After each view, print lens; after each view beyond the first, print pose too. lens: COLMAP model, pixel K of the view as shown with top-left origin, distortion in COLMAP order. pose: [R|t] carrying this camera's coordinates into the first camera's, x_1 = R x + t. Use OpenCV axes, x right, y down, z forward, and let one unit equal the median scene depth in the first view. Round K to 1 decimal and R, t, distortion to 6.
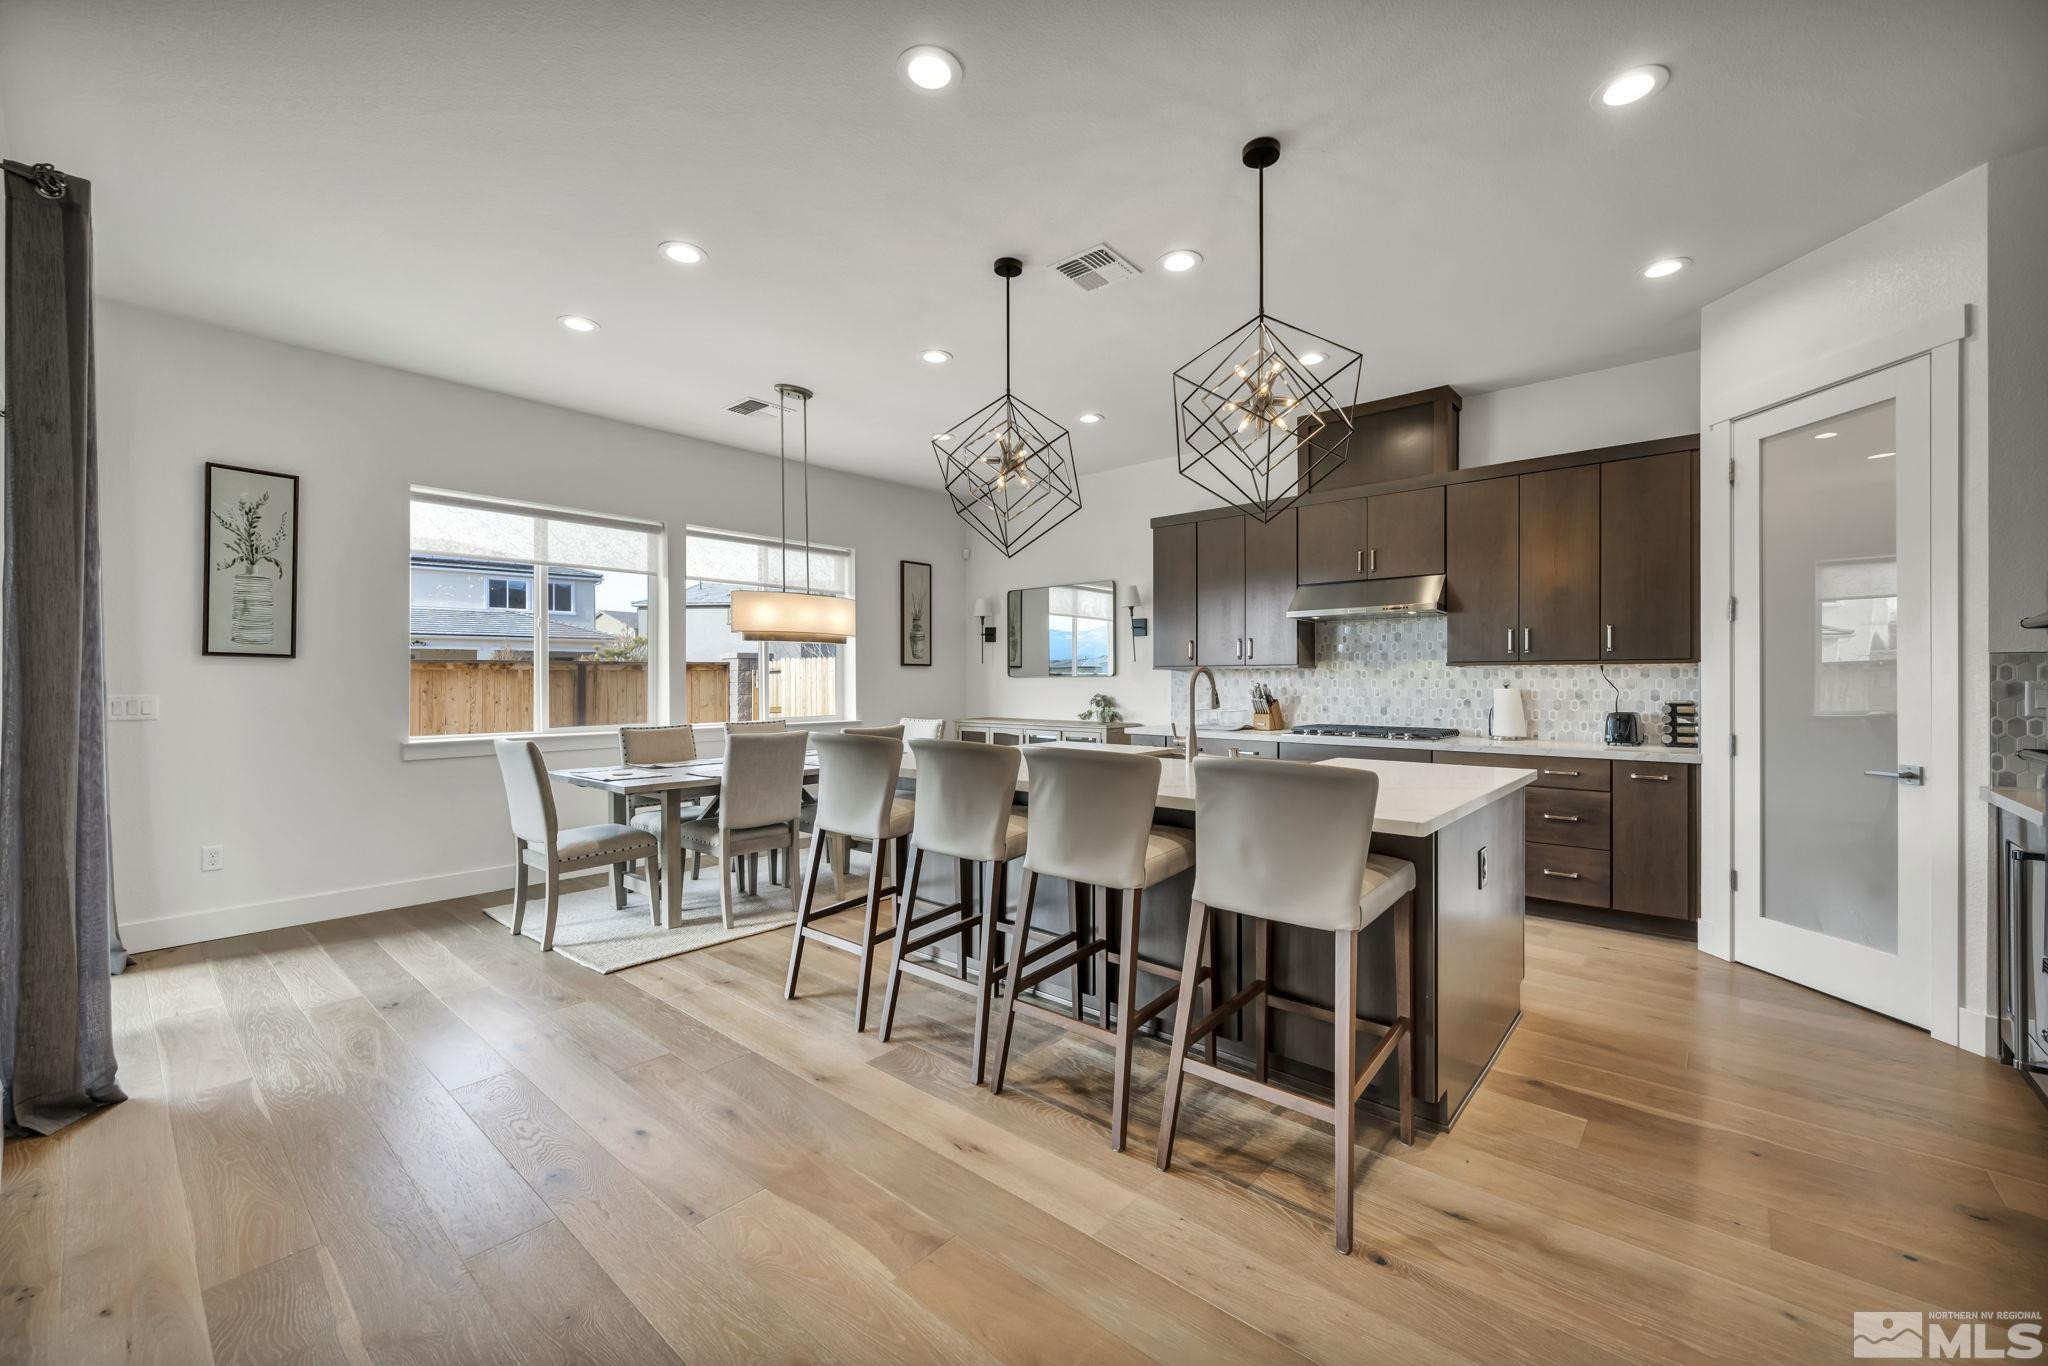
lens RADIAL K [[814.2, 0, 1028.9], [0, 814.2, 684.3], [0, 0, 1]] dist [-0.000495, -0.000461]
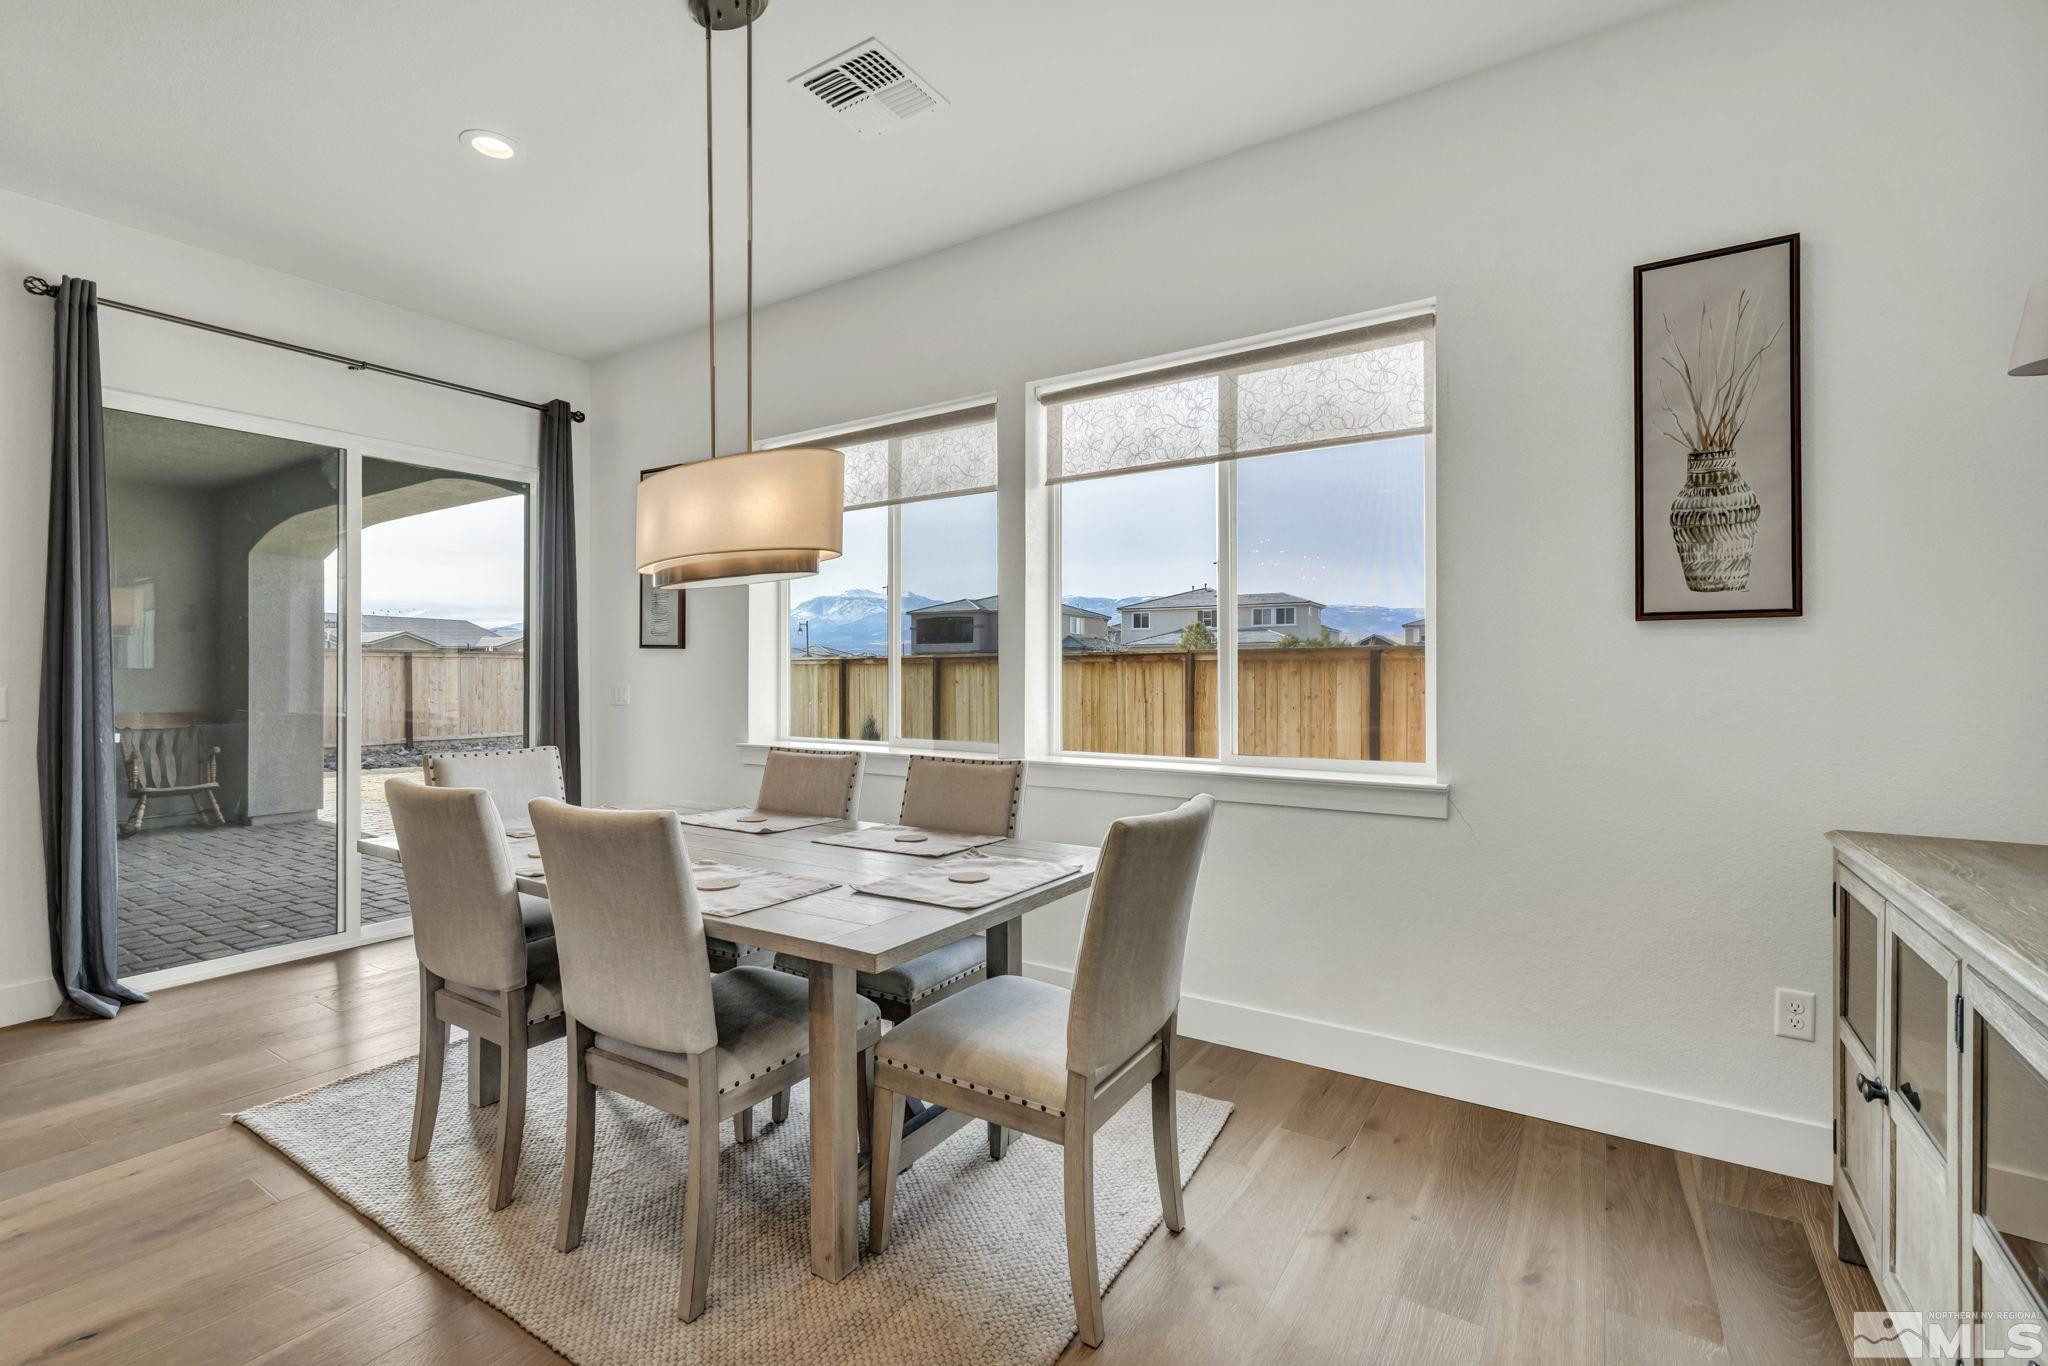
lens RADIAL K [[901.9, 0, 1029.6], [0, 901.9, 668.5], [0, 0, 1]] dist [0.000733, -0.000076]
pose [[0.141590, -0.002053, -0.989923, 0.239339], [-0.002430, 0.999994, -0.002421, -0.006576], [0.989922, 0.002748, 0.141584, 1.253838]]
